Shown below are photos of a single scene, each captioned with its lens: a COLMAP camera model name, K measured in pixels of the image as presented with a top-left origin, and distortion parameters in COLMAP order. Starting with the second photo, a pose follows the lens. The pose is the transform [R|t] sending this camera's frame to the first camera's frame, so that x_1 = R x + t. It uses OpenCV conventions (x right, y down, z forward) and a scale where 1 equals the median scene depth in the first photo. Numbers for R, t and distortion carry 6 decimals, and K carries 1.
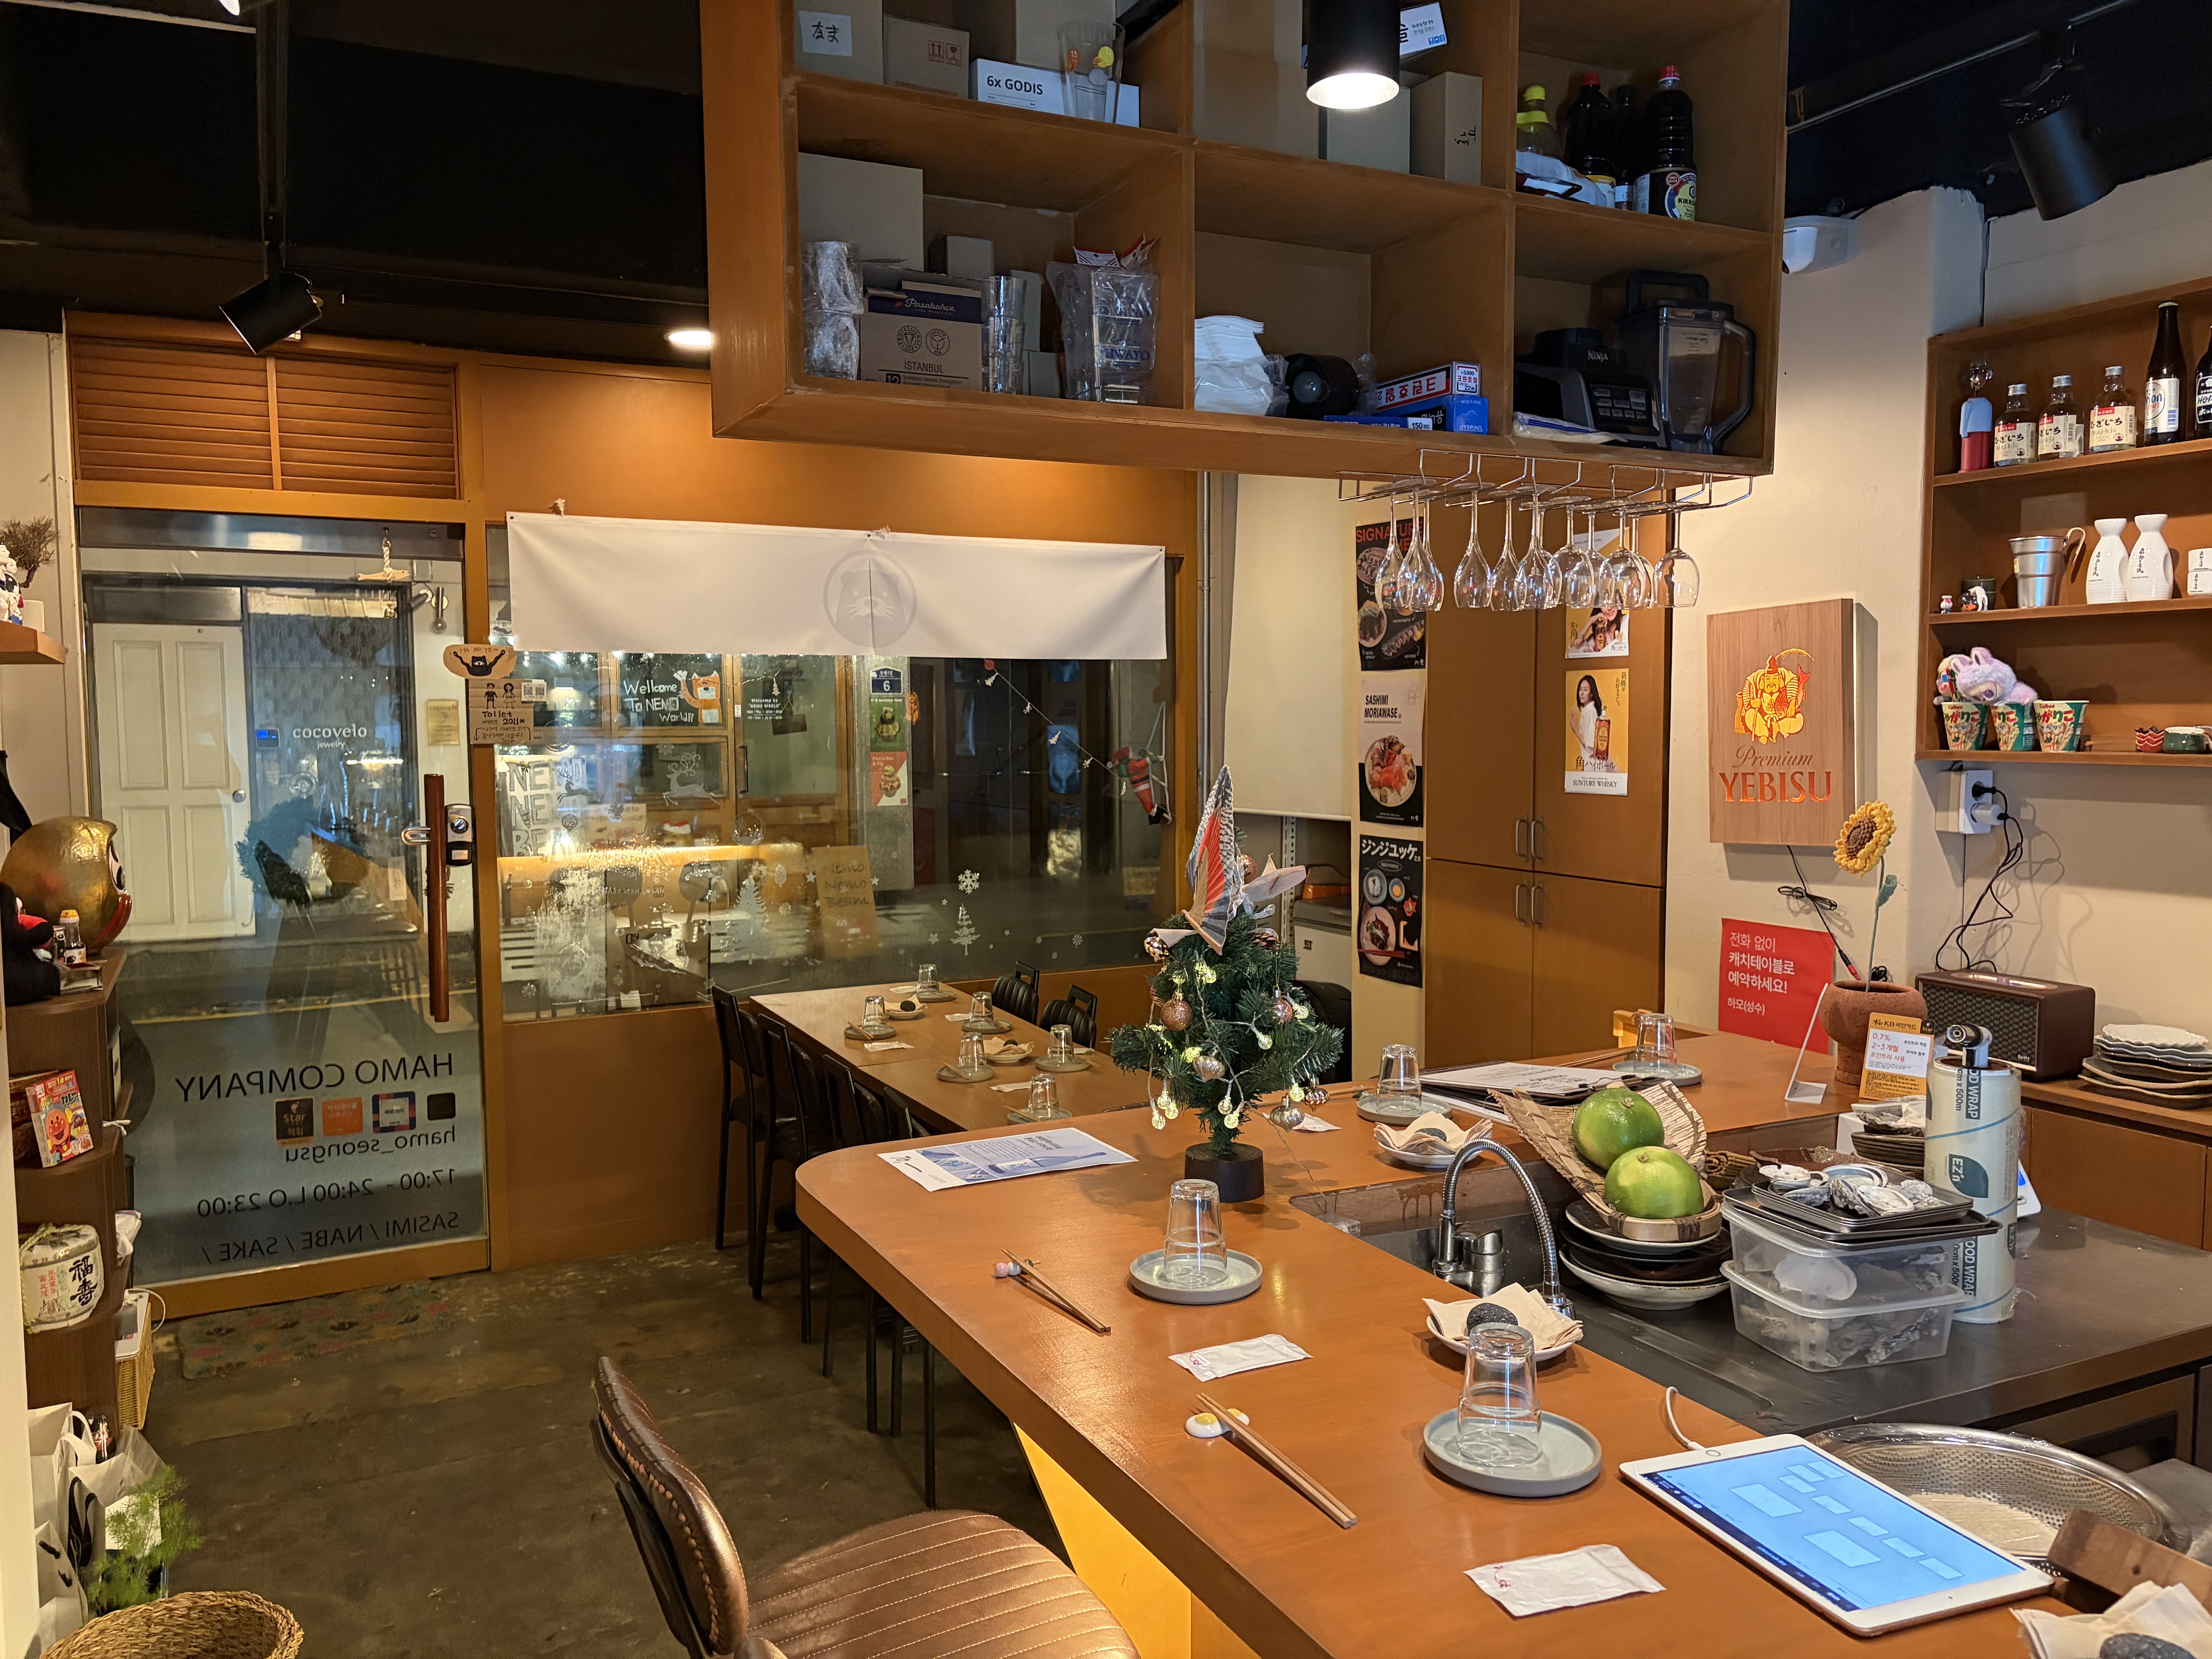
lens RADIAL K [[1659.5, 0, 1096.2], [0, 1659.5, 827.8], [0, 0, 1]] dist [0.010601, 0.002582]
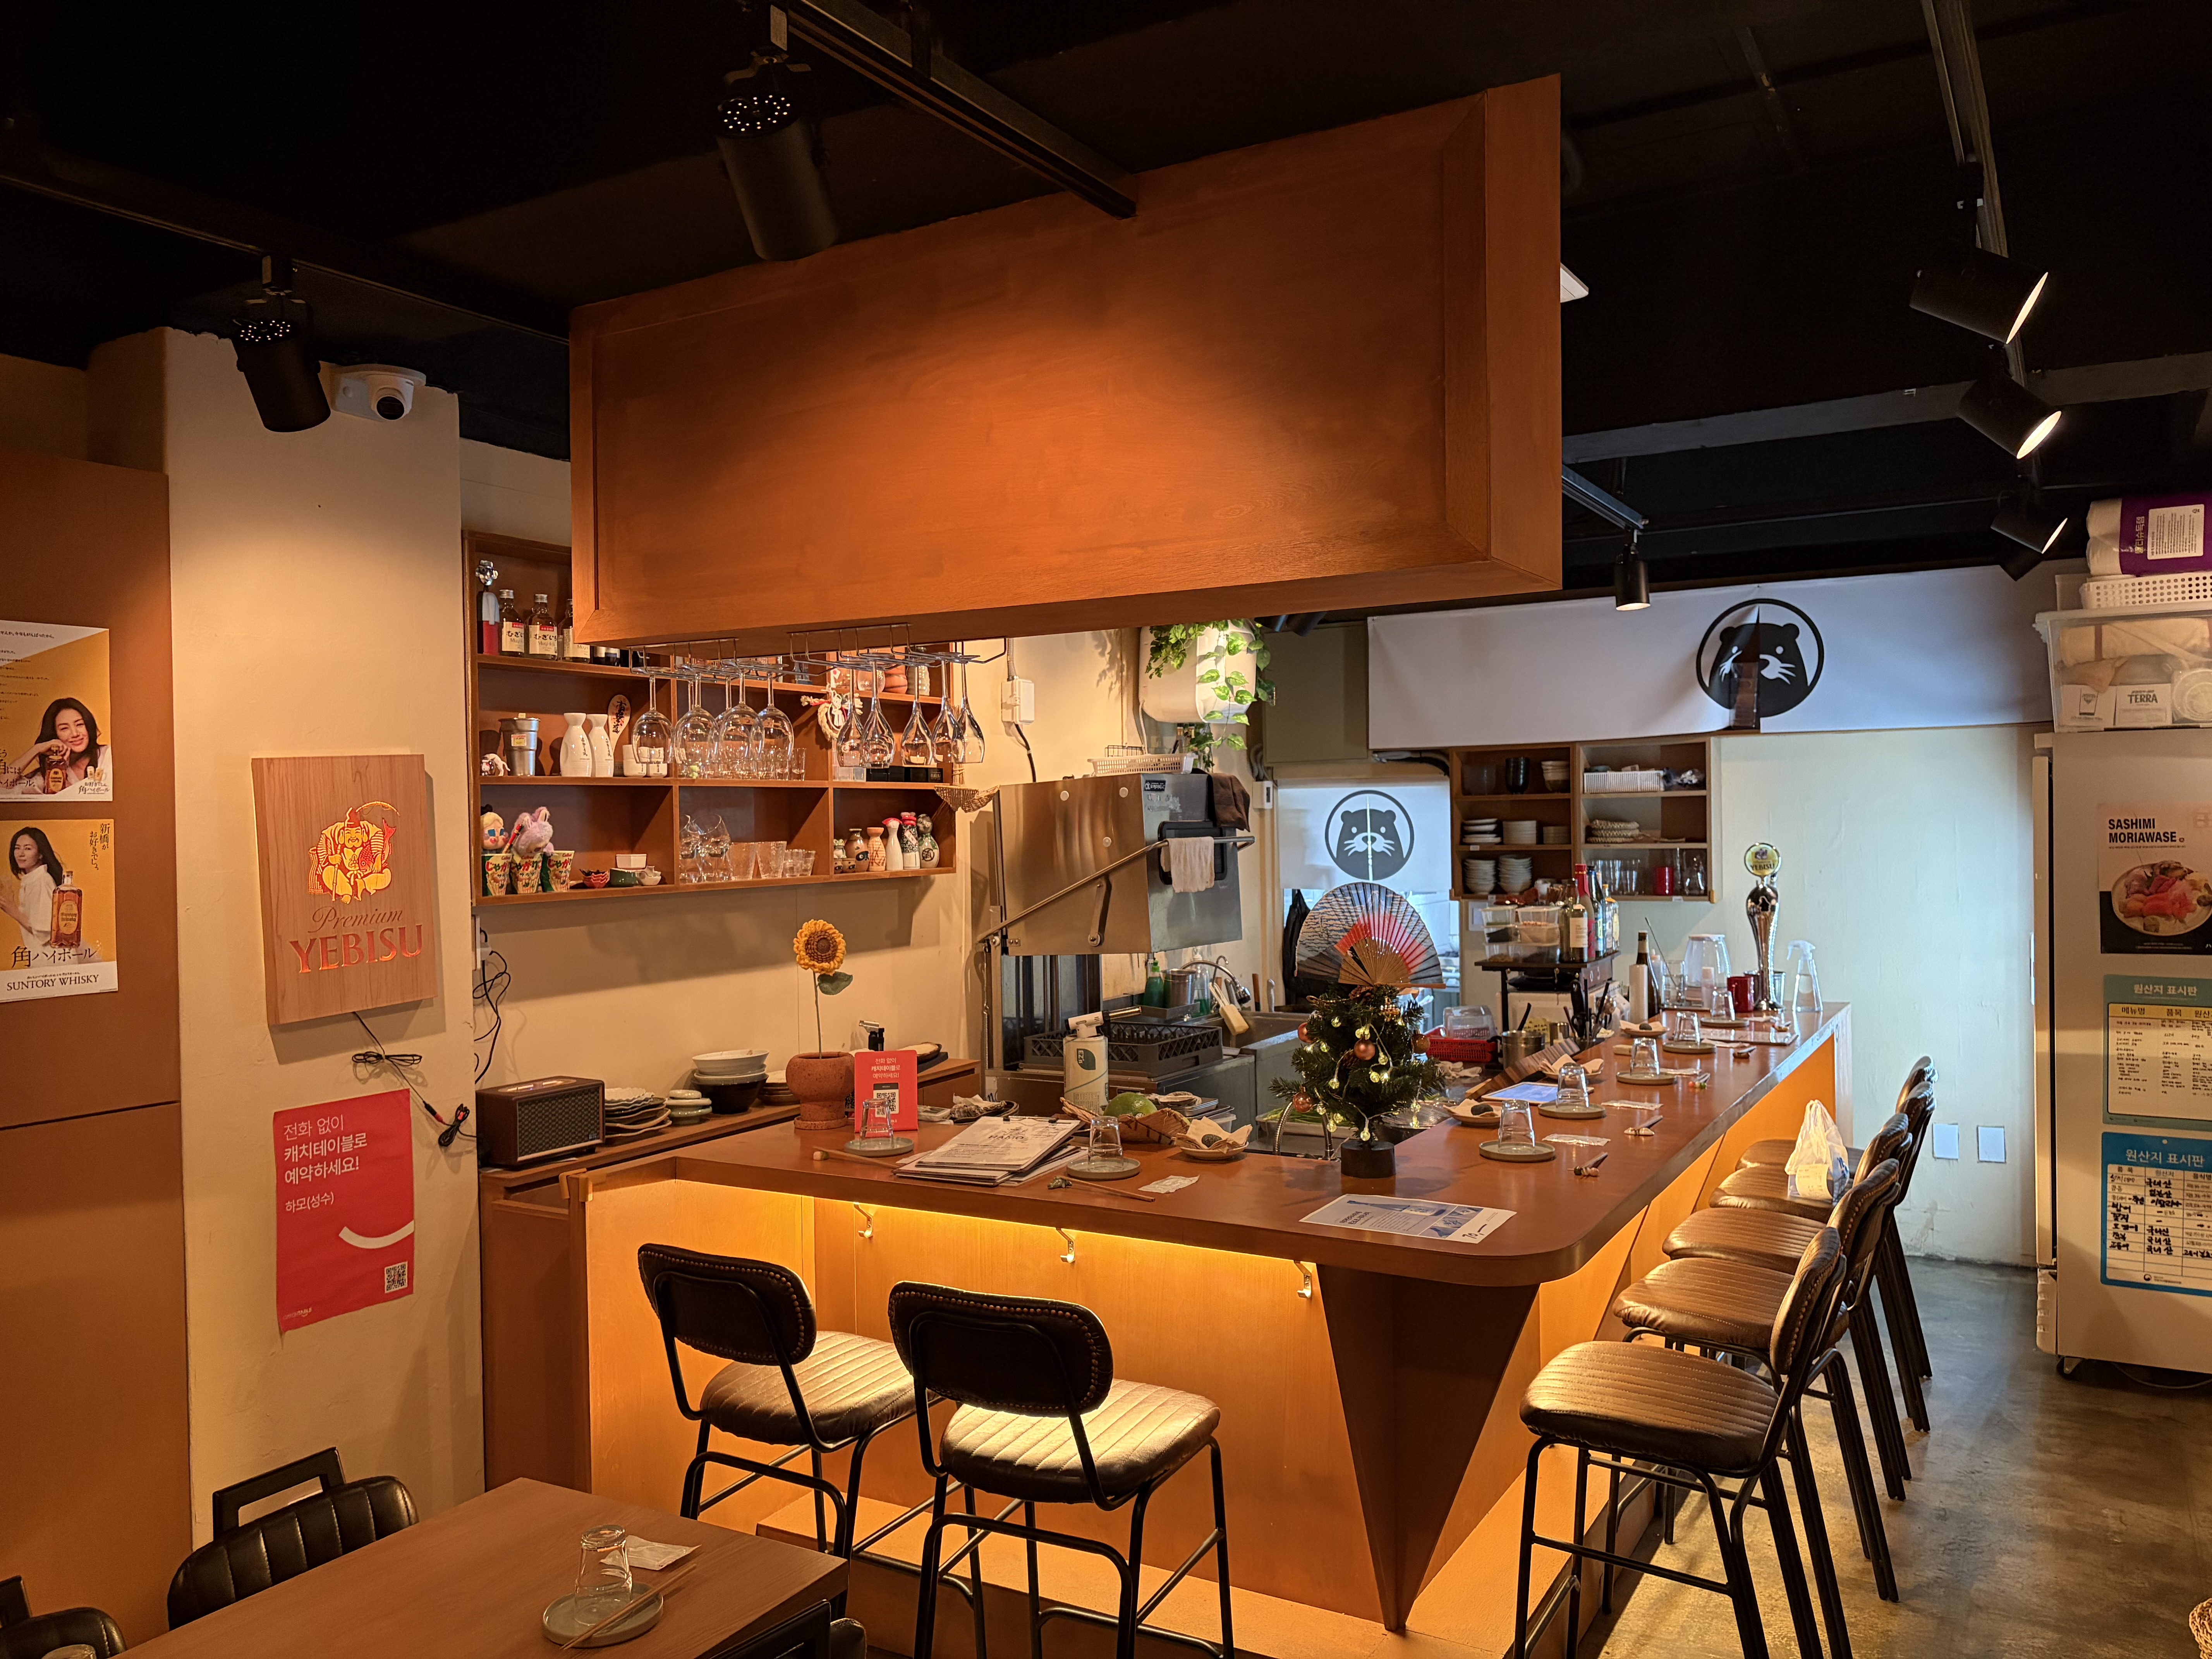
lens RADIAL K [[1659.5, 0, 1097.7], [0, 1659.5, 832.4], [0, 0, 1]] dist [0.010601, 0.002582]
pose [[-0.547227, 0.007232, 0.836953, -0.608631], [0.081245, 0.995699, 0.044517, -0.098540], [-0.833031, 0.092359, -0.545462, 1.174571]]
